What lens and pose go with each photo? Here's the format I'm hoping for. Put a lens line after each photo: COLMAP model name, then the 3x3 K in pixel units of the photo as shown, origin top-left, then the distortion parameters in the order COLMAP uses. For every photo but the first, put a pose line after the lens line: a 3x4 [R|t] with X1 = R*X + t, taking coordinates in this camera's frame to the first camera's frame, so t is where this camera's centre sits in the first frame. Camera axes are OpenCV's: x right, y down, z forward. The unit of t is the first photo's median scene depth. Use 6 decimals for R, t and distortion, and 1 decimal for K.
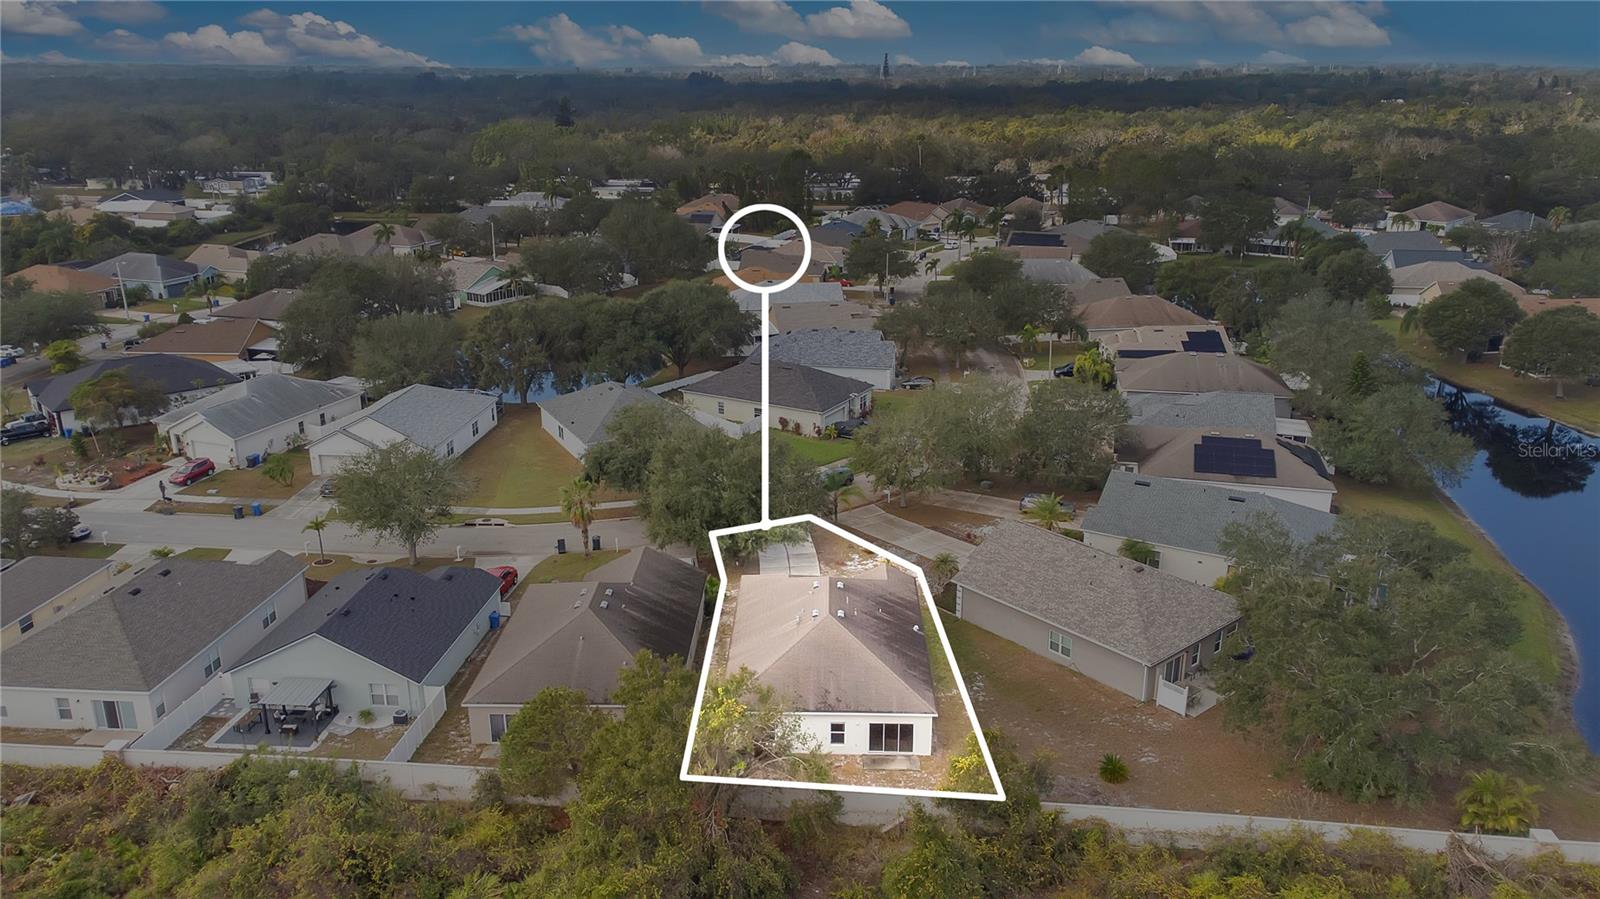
lens RADIAL K [[1183.7, 0, 799.8], [0, 1183.7, 446.3], [0, 0, 1]] dist [0.048735, 0.005459]
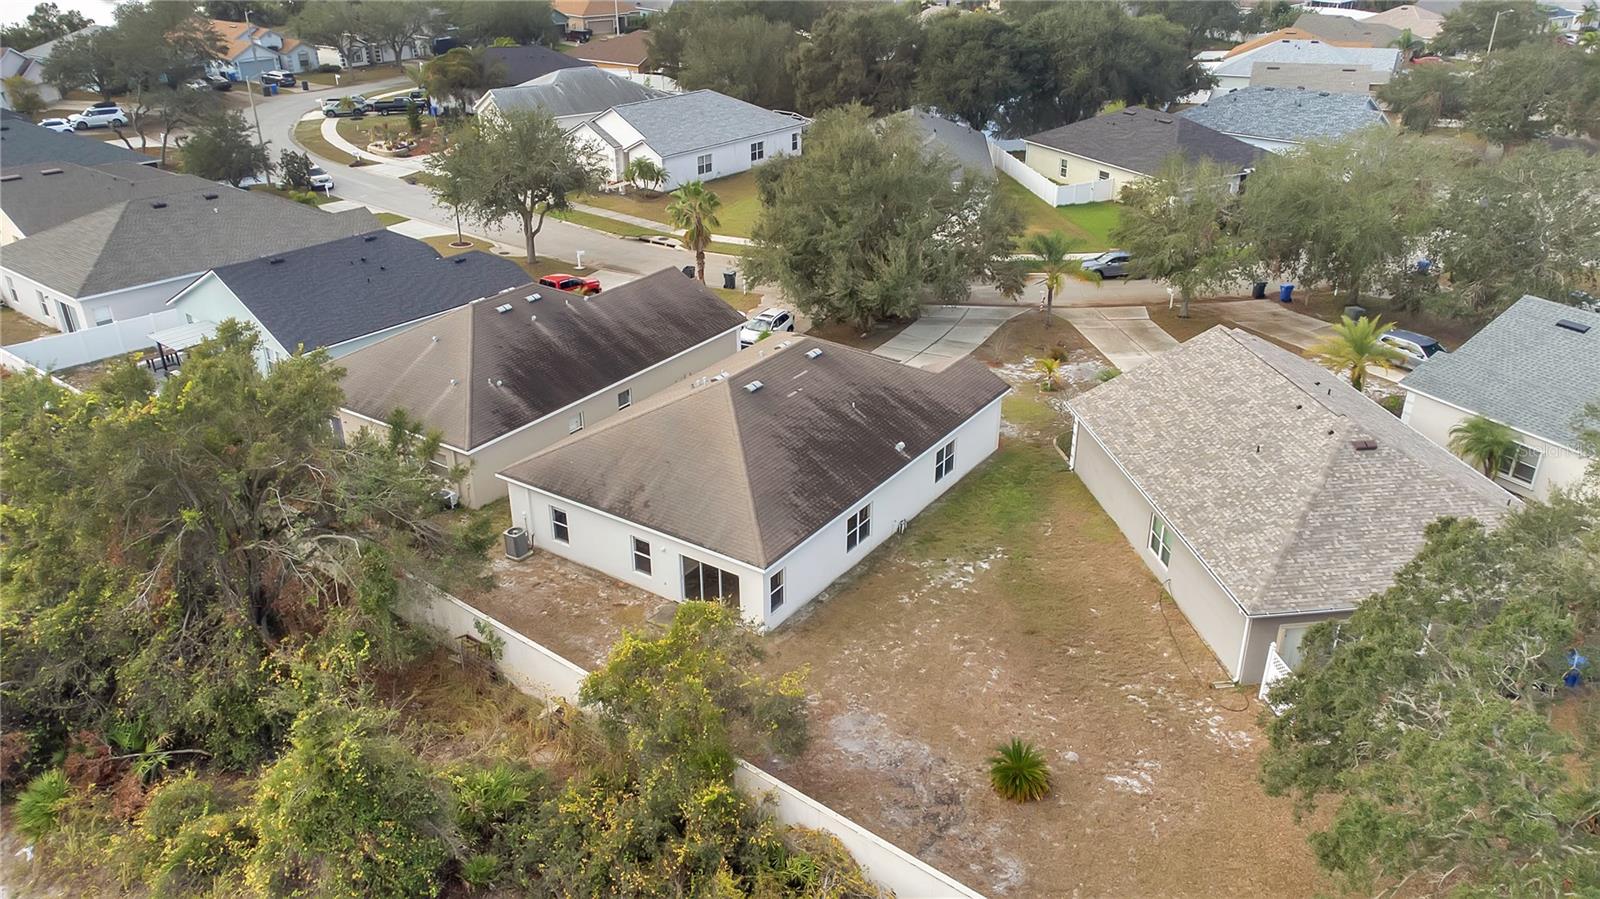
lens RADIAL K [[1183.7, 0, 792.1], [0, 1183.7, 456.0], [0, 0, 1]] dist [0.048735, 0.005459]
pose [[0.840861, 0.236941, -0.486633, 0.381066], [-0.165449, 0.968574, 0.185715, 0.061890], [0.515343, -0.075647, 0.853638, 0.507495]]
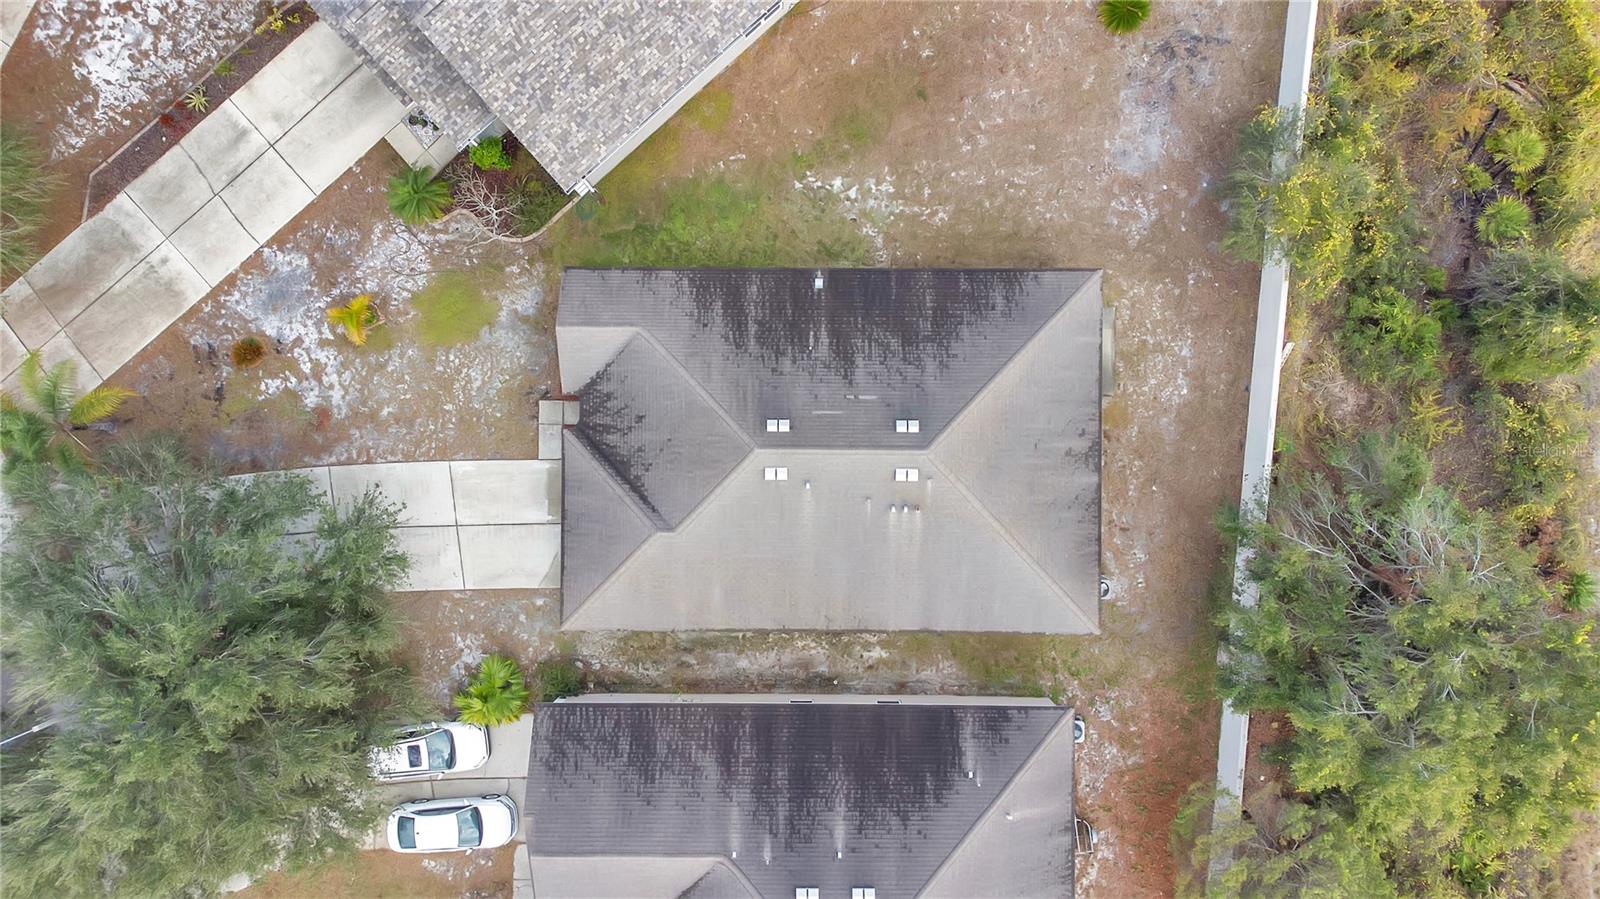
lens RADIAL K [[1183.7, 0, 797.3], [0, 1183.7, 447.8], [0, 0, 1]] dist [0.048735, 0.005459]
pose [[-0.025306, -0.999638, -0.009091, 0.051155], [0.321925, -0.016758, 0.946617, -0.365463], [-0.946427, 0.021029, 0.322232, 0.906115]]
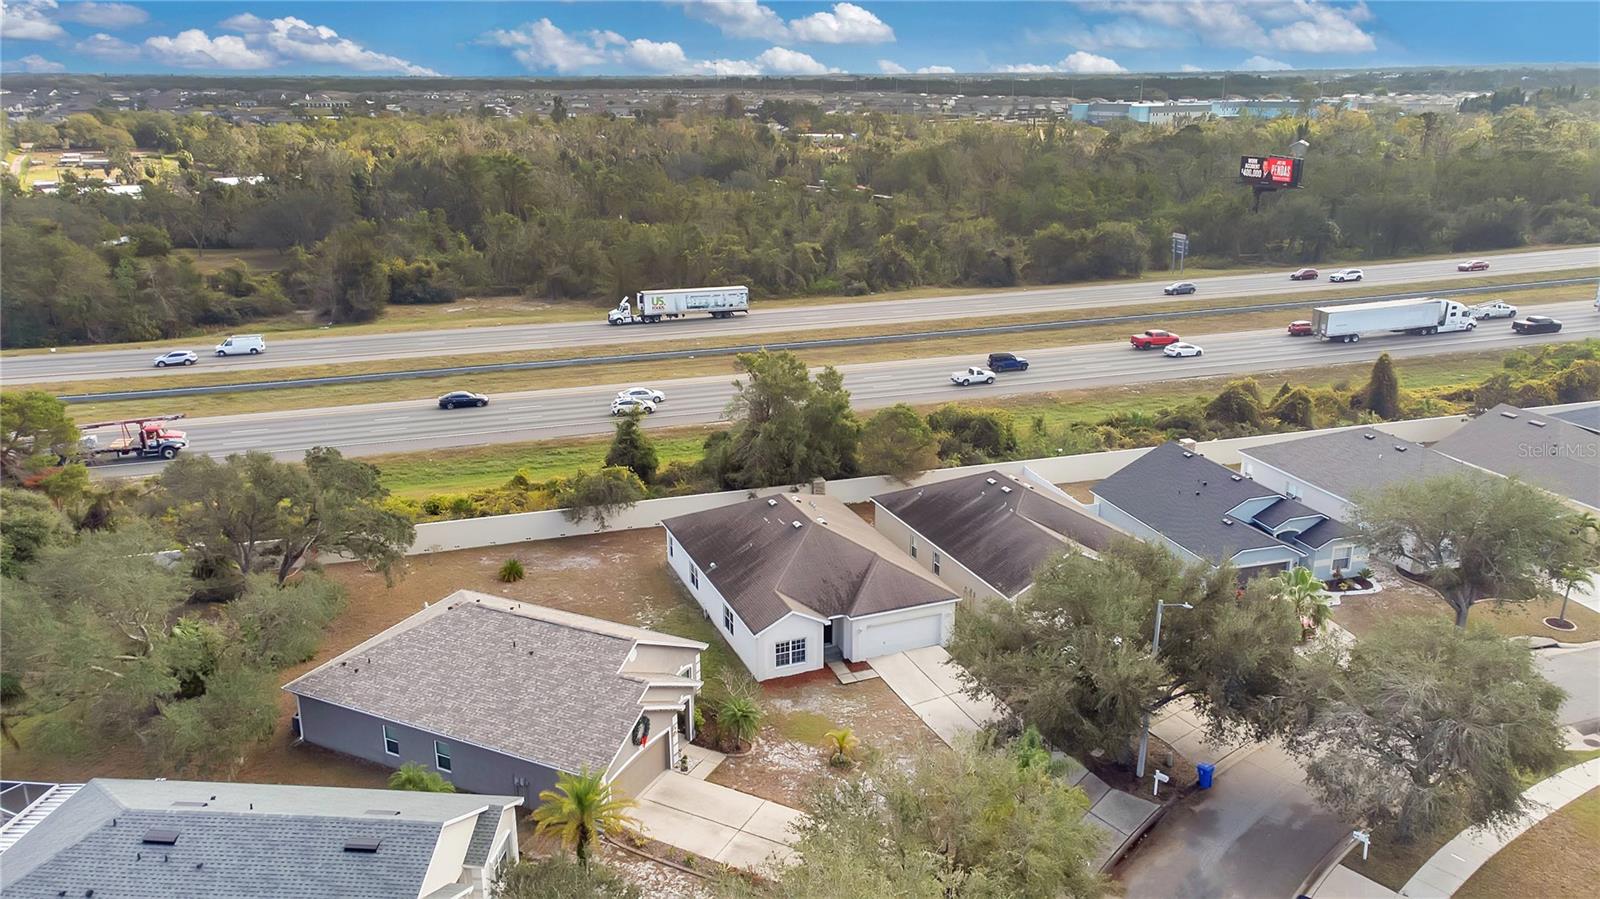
lens RADIAL K [[1183.7, 0, 800.1], [0, 1183.7, 443.2], [0, 0, 1]] dist [0.048735, 0.005459]
pose [[-0.915498, 0.116168, -0.385186, 0.417296], [-0.129857, 0.820842, 0.556197, -0.465864], [0.380789, 0.559217, -0.736394, 1.753010]]
